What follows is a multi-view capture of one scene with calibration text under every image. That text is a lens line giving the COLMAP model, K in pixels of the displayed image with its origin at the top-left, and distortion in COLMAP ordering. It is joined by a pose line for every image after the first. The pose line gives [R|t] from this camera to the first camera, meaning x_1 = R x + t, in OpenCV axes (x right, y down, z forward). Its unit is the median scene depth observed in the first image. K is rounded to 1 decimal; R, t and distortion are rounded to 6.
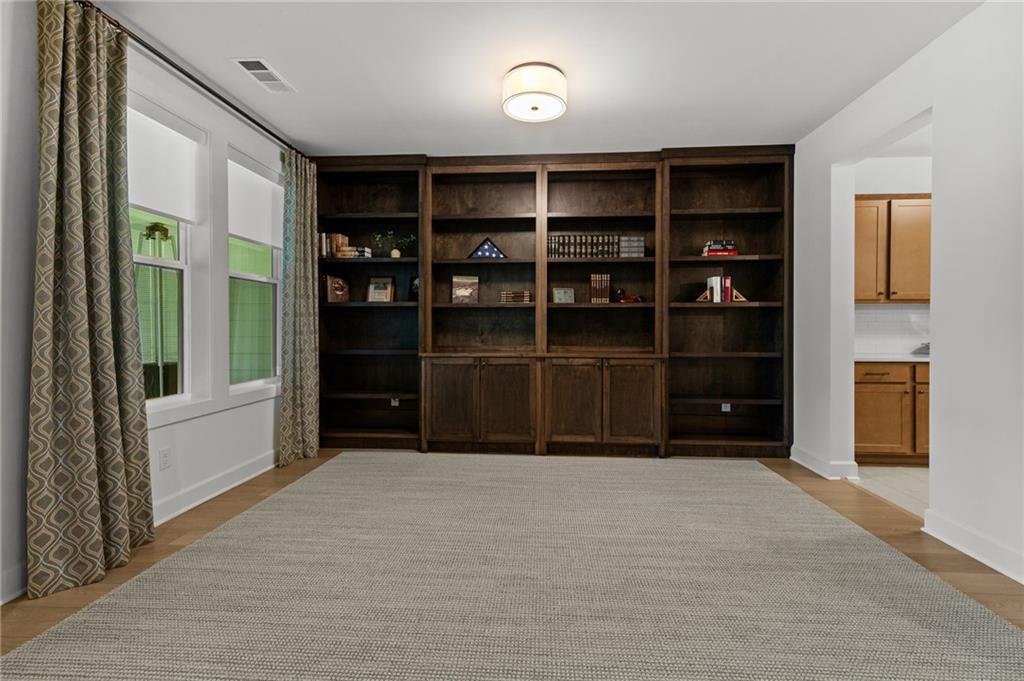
lens RADIAL K [[467.1, 0, 516.9], [0, 467.1, 332.2], [0, 0, 1]] dist [0.013004, 0.000186]
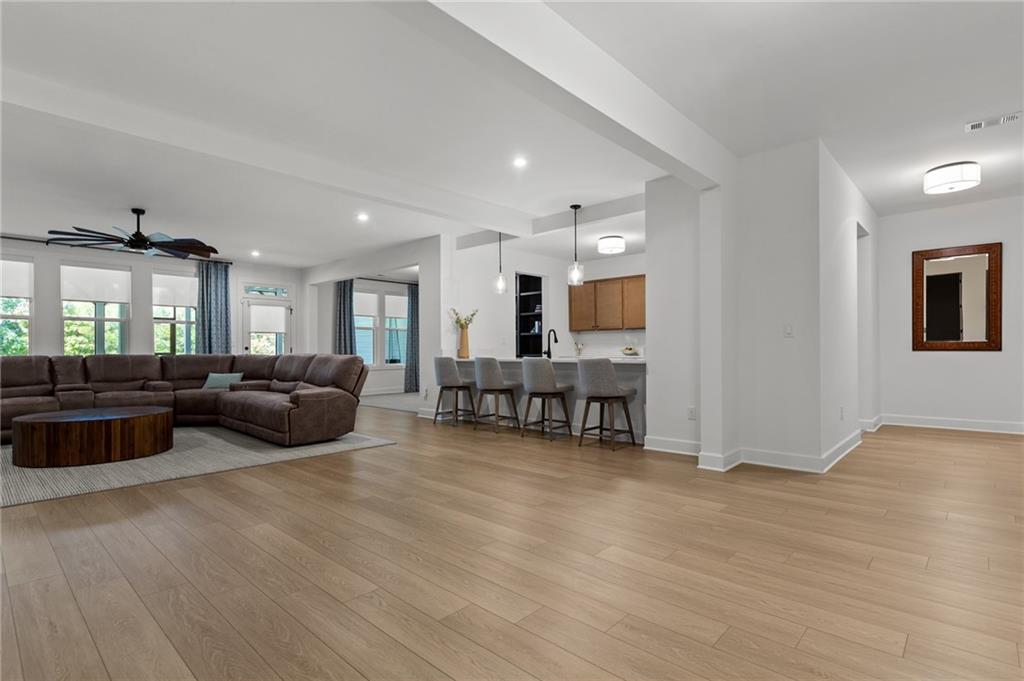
lens RADIAL K [[497.5, 0, 505.7], [0, 497.5, 345.5], [0, 0, 1]] dist [0.004490, 0.000673]
pose [[0.776557, -0.011179, -0.629948, 1.787523], [0.002736, 0.999893, -0.014371, 0.034083], [0.630041, 0.009437, 0.776505, -0.958516]]
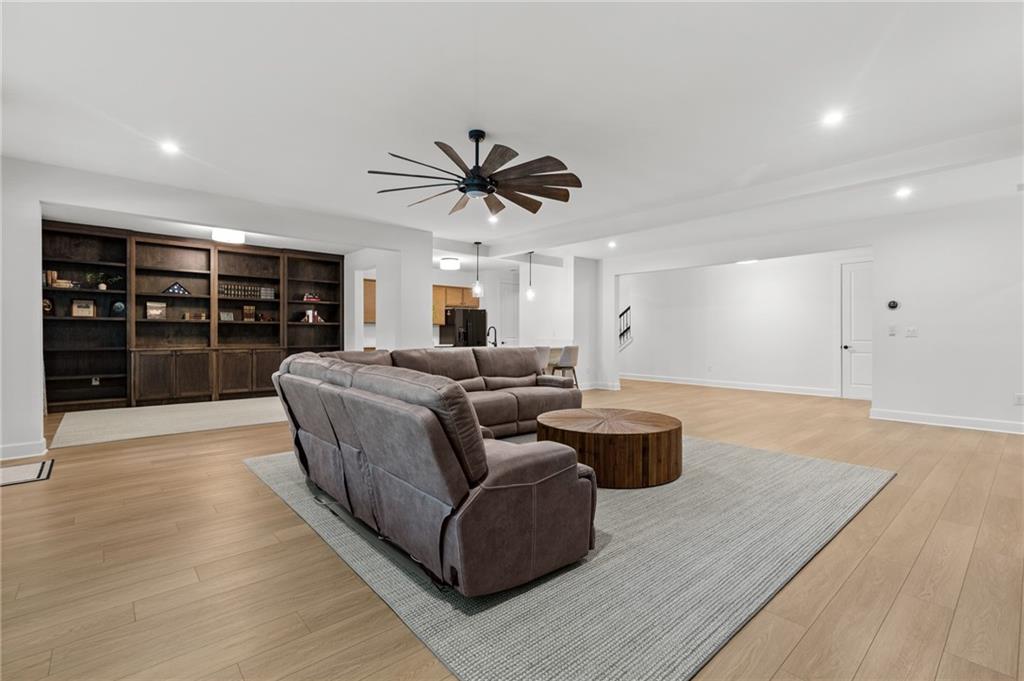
lens RADIAL K [[467.1, 0, 515.2], [0, 467.1, 335.5], [0, 0, 1]] dist [0.013004, 0.000186]
pose [[0.708748, 0.001070, 0.705461, -0.409917], [0.006214, 0.999951, -0.007760, 0.019256], [-0.705435, 0.009884, 0.708706, -1.145570]]
